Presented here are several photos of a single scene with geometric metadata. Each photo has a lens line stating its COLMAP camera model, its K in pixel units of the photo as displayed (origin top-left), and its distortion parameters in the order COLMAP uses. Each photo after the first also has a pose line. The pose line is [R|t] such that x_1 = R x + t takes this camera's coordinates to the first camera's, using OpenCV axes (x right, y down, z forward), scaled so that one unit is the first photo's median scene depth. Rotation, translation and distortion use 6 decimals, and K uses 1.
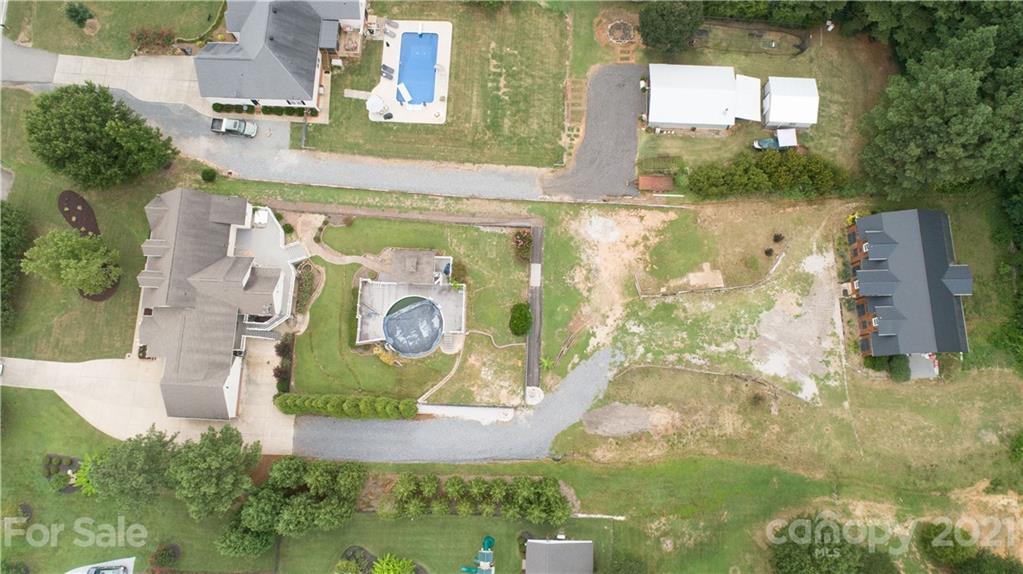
lens RADIAL K [[679.4, 0, 509.0], [0, 679.4, 291.9], [0, 0, 1]] dist [-0.020862, 0.008072]
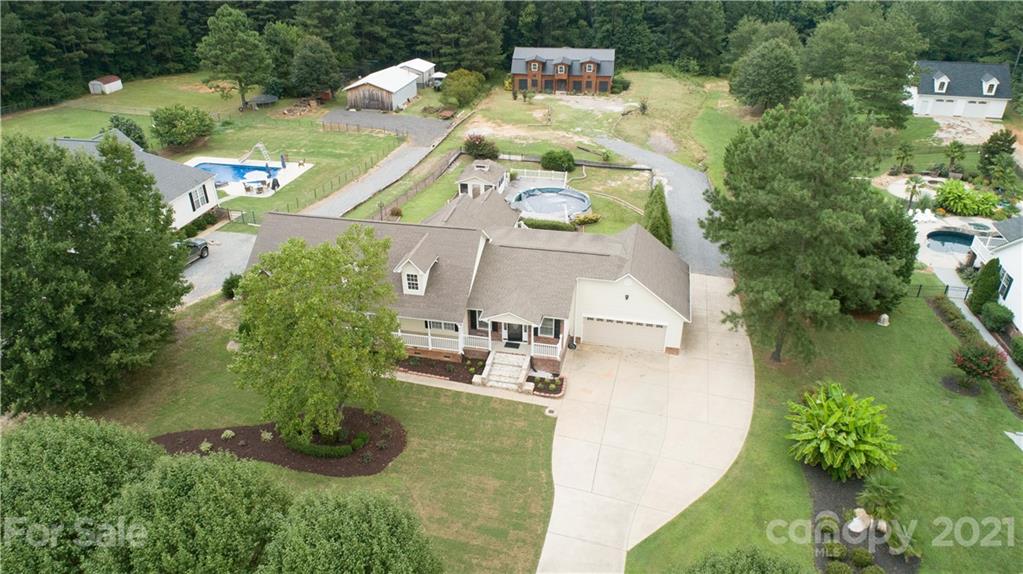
lens RADIAL K [[679.4, 0, 509.0], [0, 679.4, 291.9], [0, 0, 1]] dist [-0.020862, 0.008072]
pose [[0.169460, -0.474717, 0.863671, -0.870540], [0.970766, 0.231561, -0.063195, 0.074981], [-0.169993, 0.849131, 0.500080, 0.691580]]
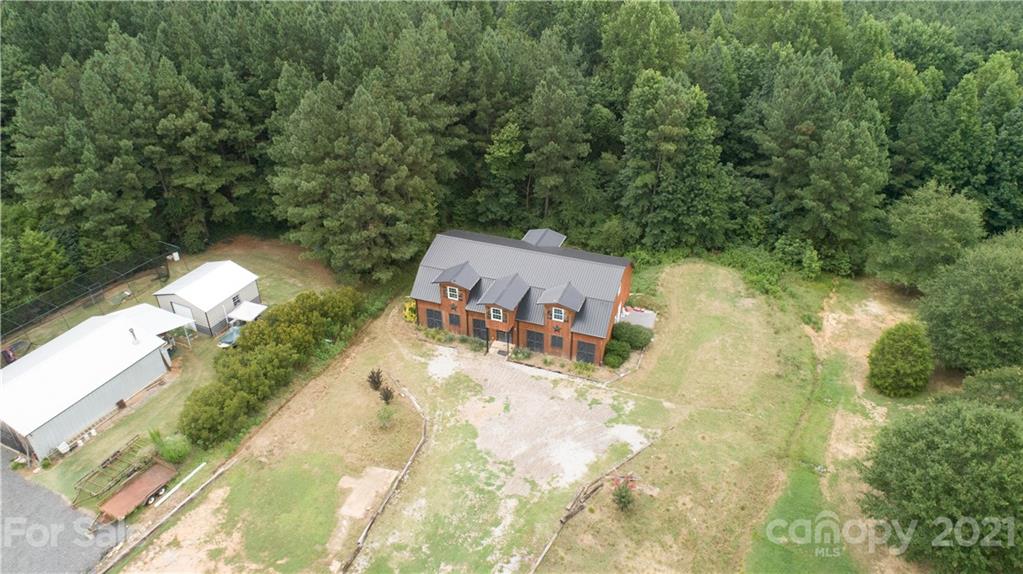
lens RADIAL K [[679.4, 0, 509.0], [0, 679.4, 291.9], [0, 0, 1]] dist [-0.020862, 0.008072]
pose [[0.381865, -0.479857, 0.789884, 0.007184], [0.909567, 0.346696, -0.229106, 0.139496], [-0.163911, 0.805940, 0.568853, 0.584406]]
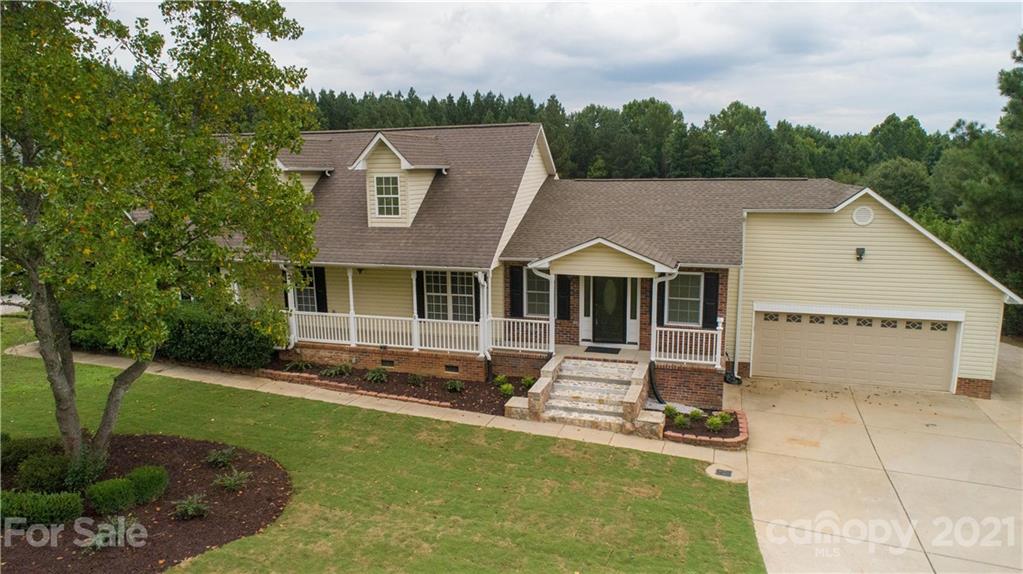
lens RADIAL K [[679.4, 0, 509.0], [0, 679.4, 291.9], [0, 0, 1]] dist [-0.020862, 0.008072]
pose [[0.259334, -0.162238, 0.952063, -0.684445], [0.951244, 0.213340, -0.222756, 0.071052], [-0.166973, 0.963413, 0.209655, 0.898714]]
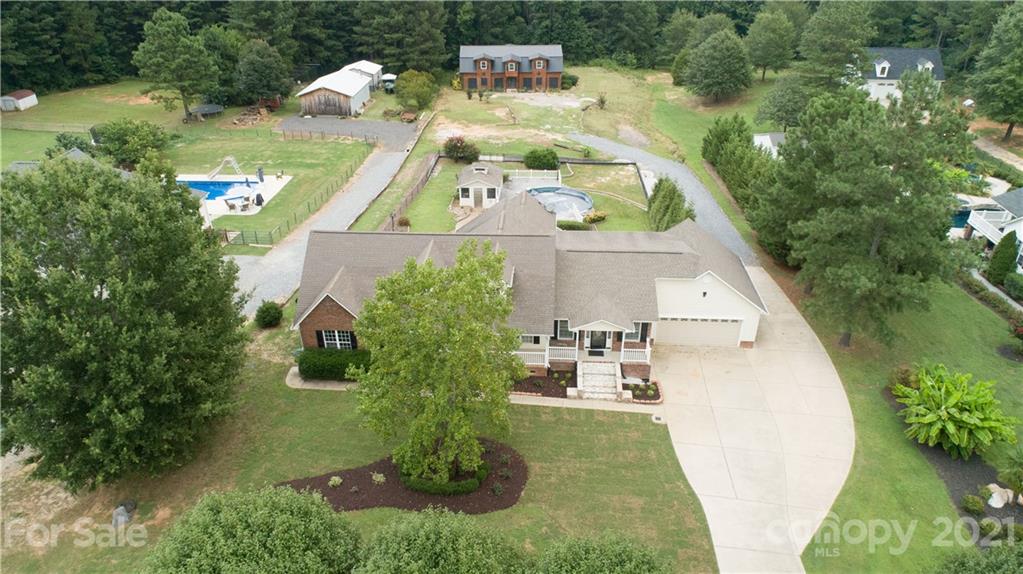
lens RADIAL K [[679.4, 0, 509.0], [0, 679.4, 291.9], [0, 0, 1]] dist [-0.020862, 0.008072]
pose [[0.016788, -0.483623, 0.875116, -0.858726], [0.985206, 0.157296, 0.068028, -0.036145], [-0.170552, 0.861027, 0.479108, 0.715310]]
